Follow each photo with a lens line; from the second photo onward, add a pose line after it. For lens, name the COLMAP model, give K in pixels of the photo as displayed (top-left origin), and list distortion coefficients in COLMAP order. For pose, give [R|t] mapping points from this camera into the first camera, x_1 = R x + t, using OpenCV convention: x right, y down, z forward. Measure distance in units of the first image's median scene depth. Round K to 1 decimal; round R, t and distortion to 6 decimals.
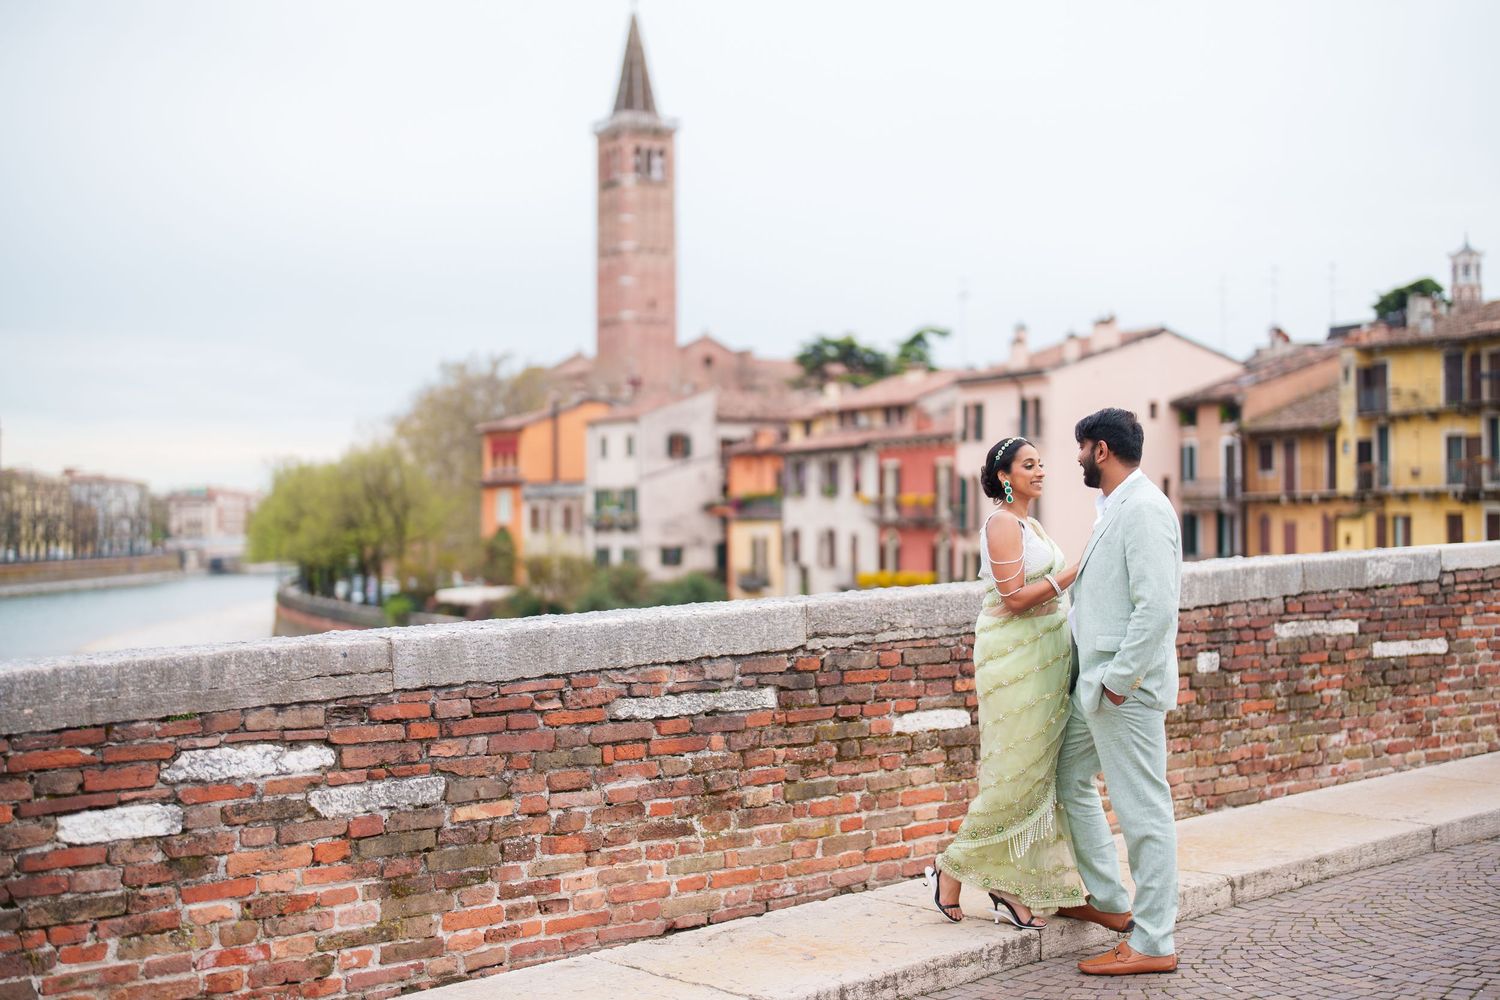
lens RADIAL K [[2075.3, 0, 748.4], [0, 2075.3, 501.2], [0, 0, 1]] dist [-0.005933, 0.120264]
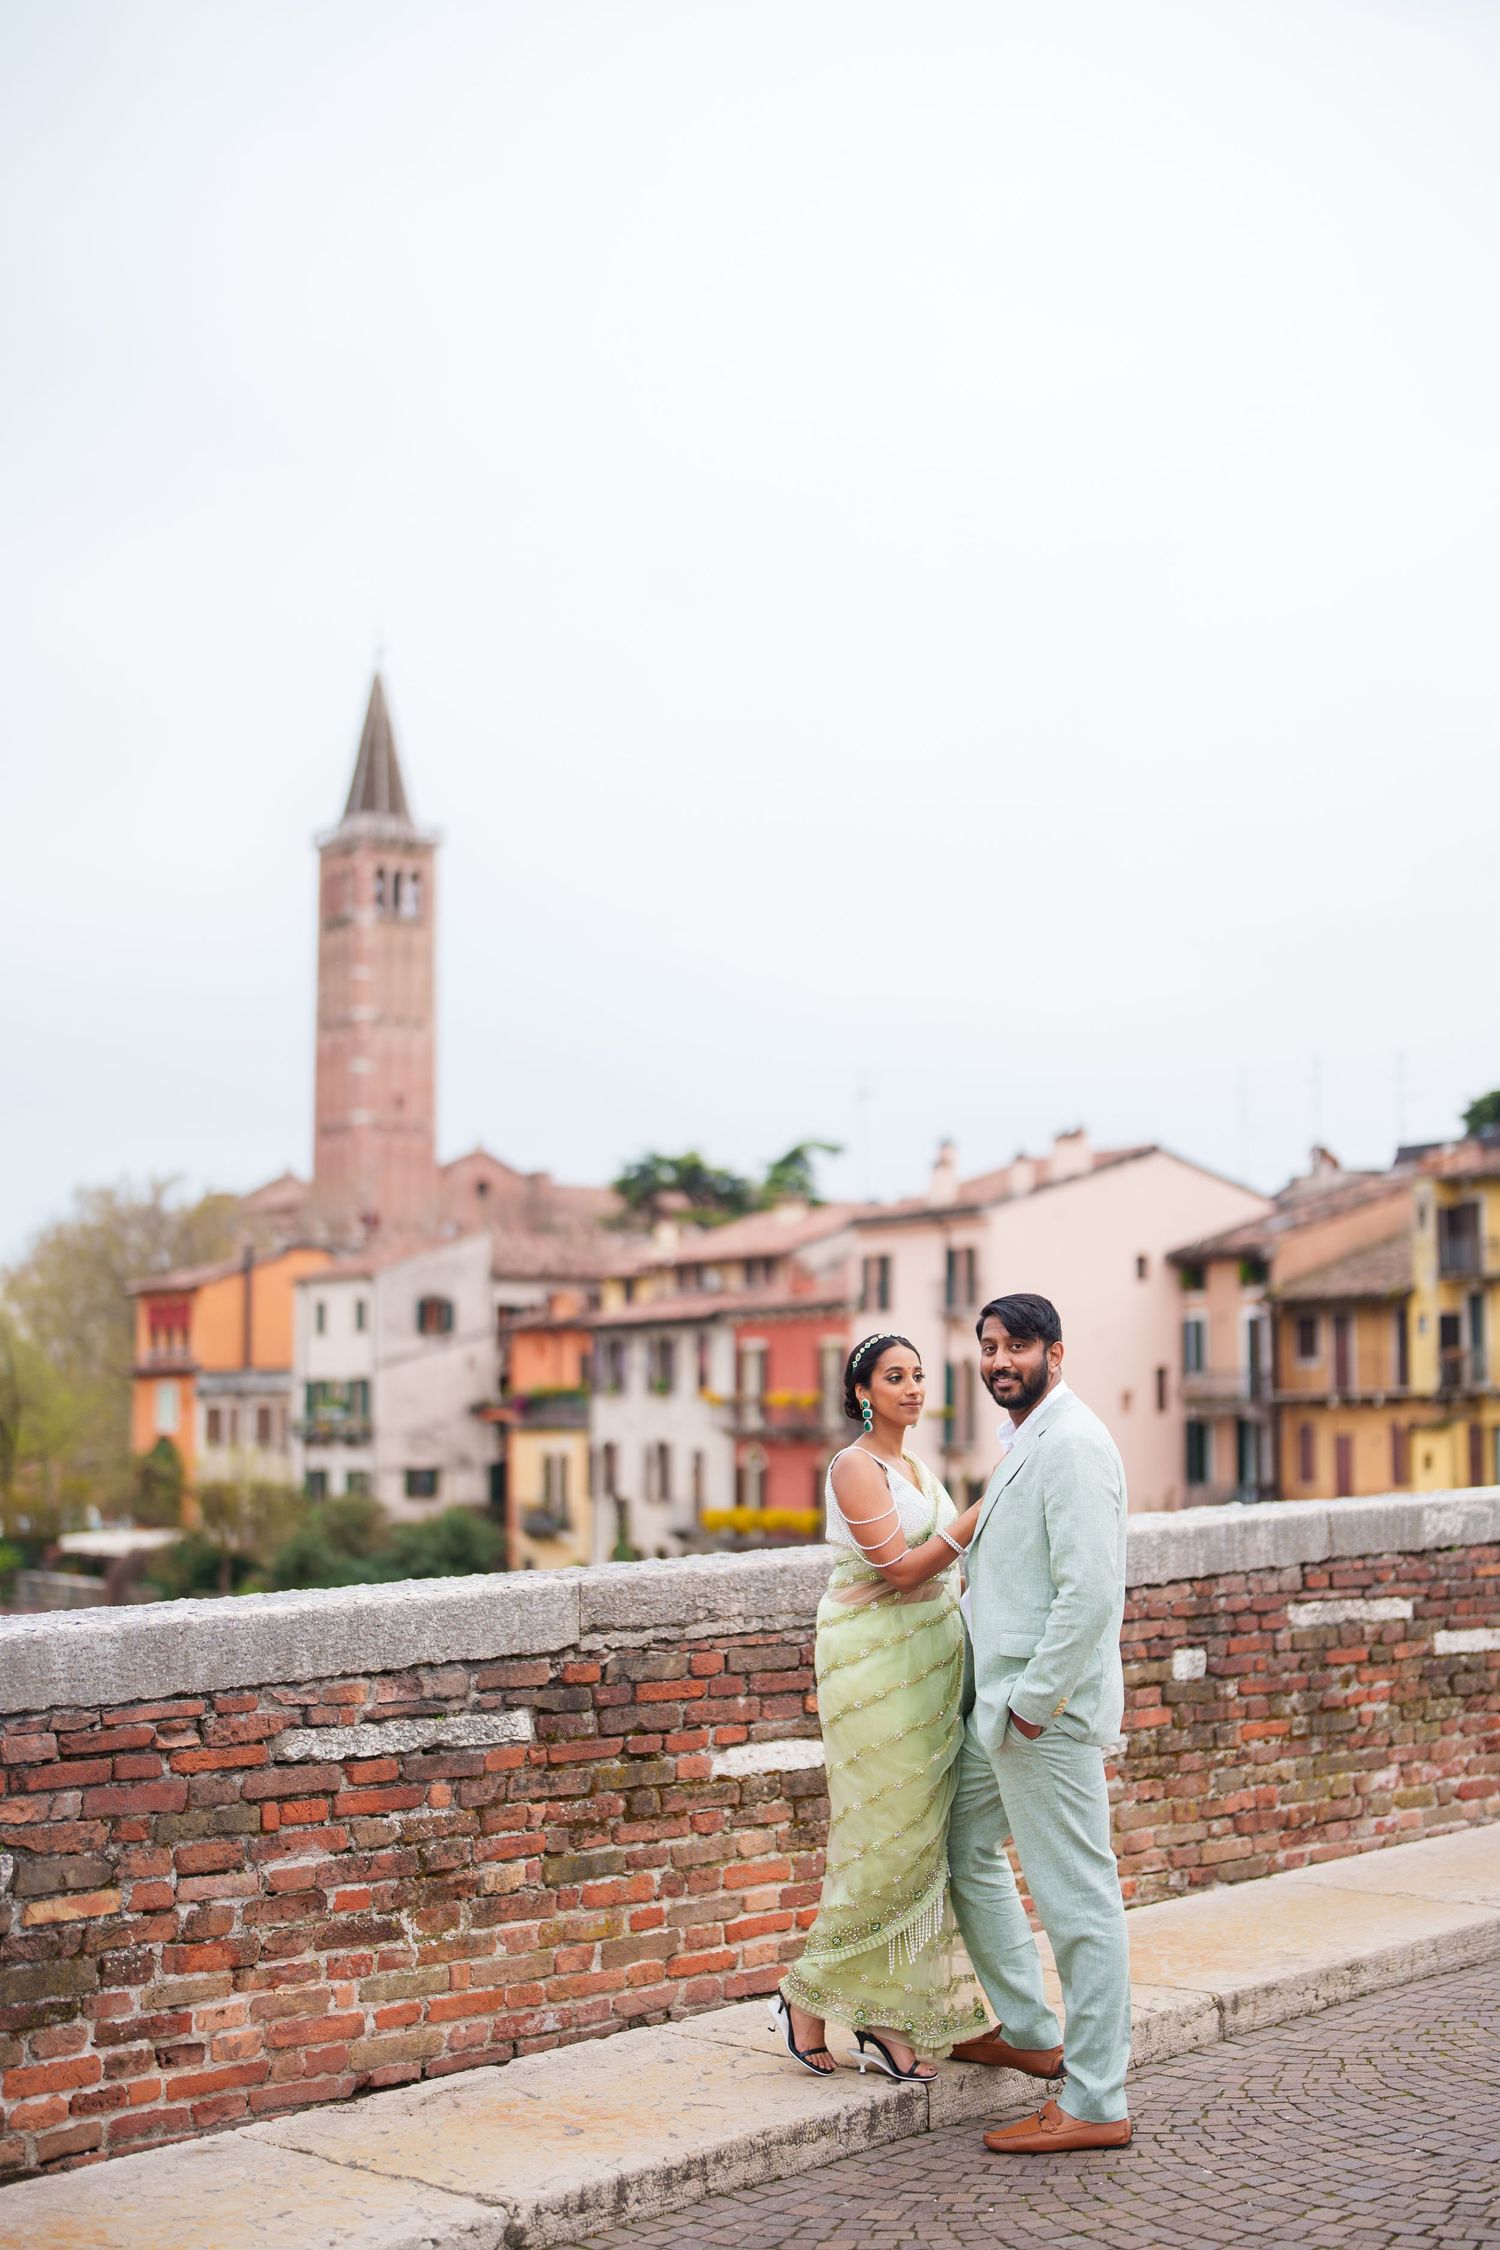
lens RADIAL K [[3113.0, 0, 747.1], [0, 3113.0, 1119.8], [0, 0, 1]] dist [-0.005933, 0.120264]
pose [[0.997852, 0.009353, 0.064834, 0.011682], [-0.003530, 0.995994, -0.089349, -0.006745], [-0.065410, 0.088928, 0.993888, -0.004758]]
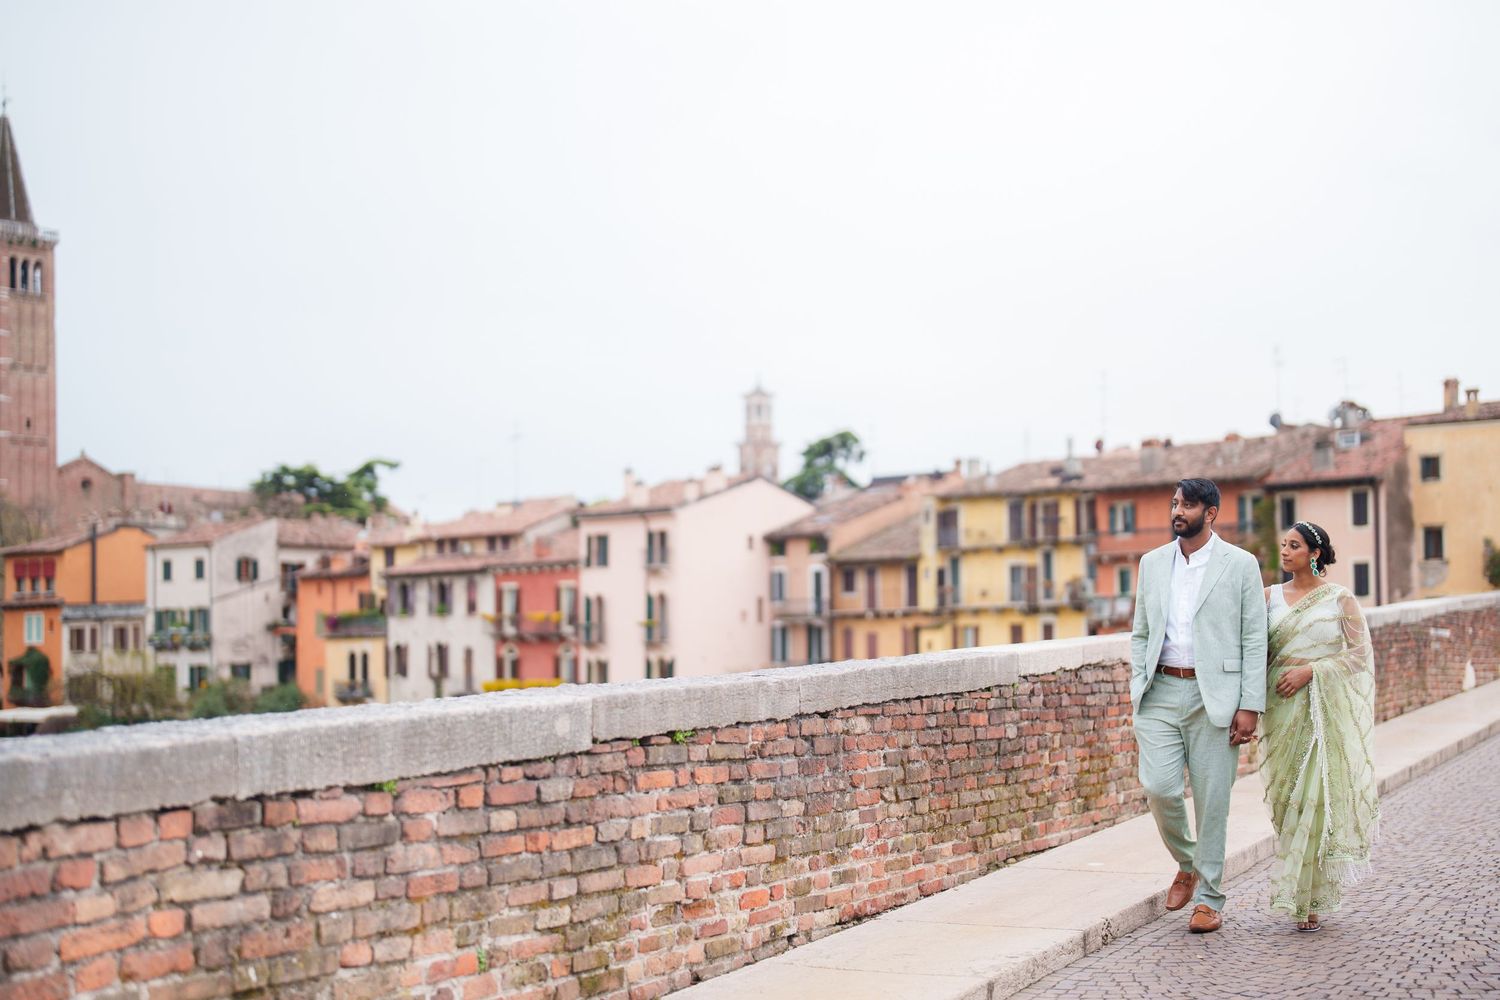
lens RADIAL K [[2242.6, 0, 757.2], [0, 2242.6, 504.1], [0, 0, 1]] dist [-0.145558, 1.262411]
pose [[0.937336, 0.018273, 0.347948, -2.368531], [0.002360, 0.998268, -0.058784, 0.099712], [-0.348419, 0.055922, 0.935669, -2.113454]]
